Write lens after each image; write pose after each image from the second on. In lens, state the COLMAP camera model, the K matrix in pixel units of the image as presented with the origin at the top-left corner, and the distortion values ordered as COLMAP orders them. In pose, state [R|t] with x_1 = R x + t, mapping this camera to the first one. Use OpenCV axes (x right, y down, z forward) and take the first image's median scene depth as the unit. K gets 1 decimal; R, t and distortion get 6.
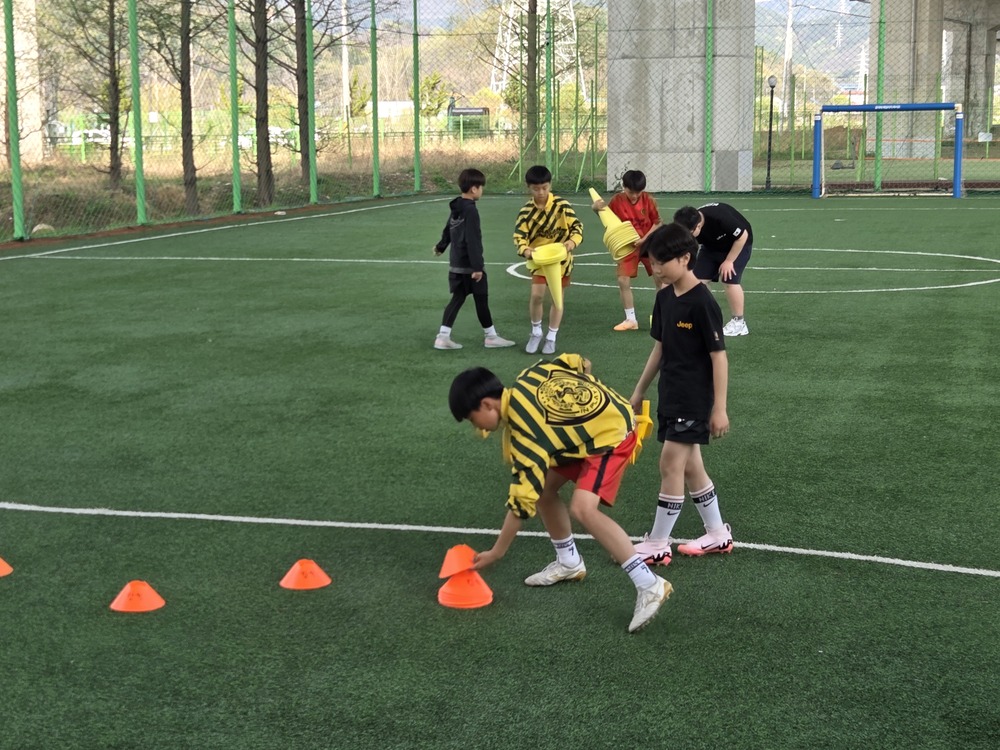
lens RADIAL K [[1756.8, 0, 500.0], [0, 1756.8, 375.0], [0, 0, 1]] dist [0.230304, -0.811133]
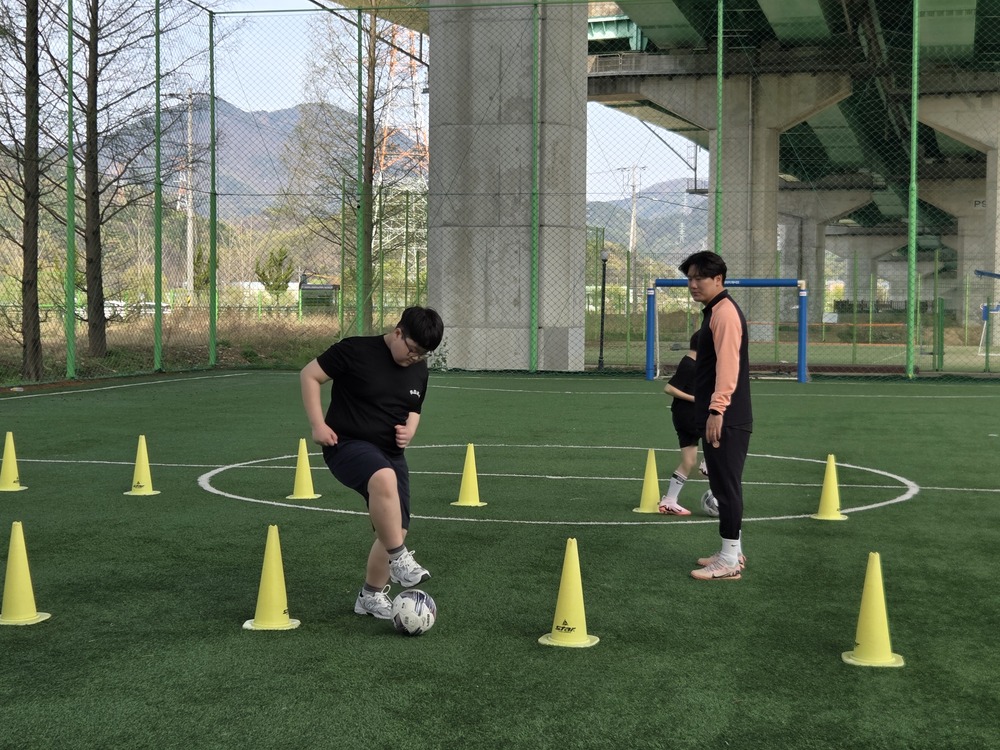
lens RADIAL K [[1658.6, 0, 523.9], [0, 1658.6, 372.1], [0, 0, 1]] dist [0.125479, -0.231611]
pose [[0.995659, 0.013665, 0.092066, 0.032544], [-0.004247, 0.994803, -0.101727, -0.015624], [-0.092977, 0.100894, 0.990543, 0.149158]]
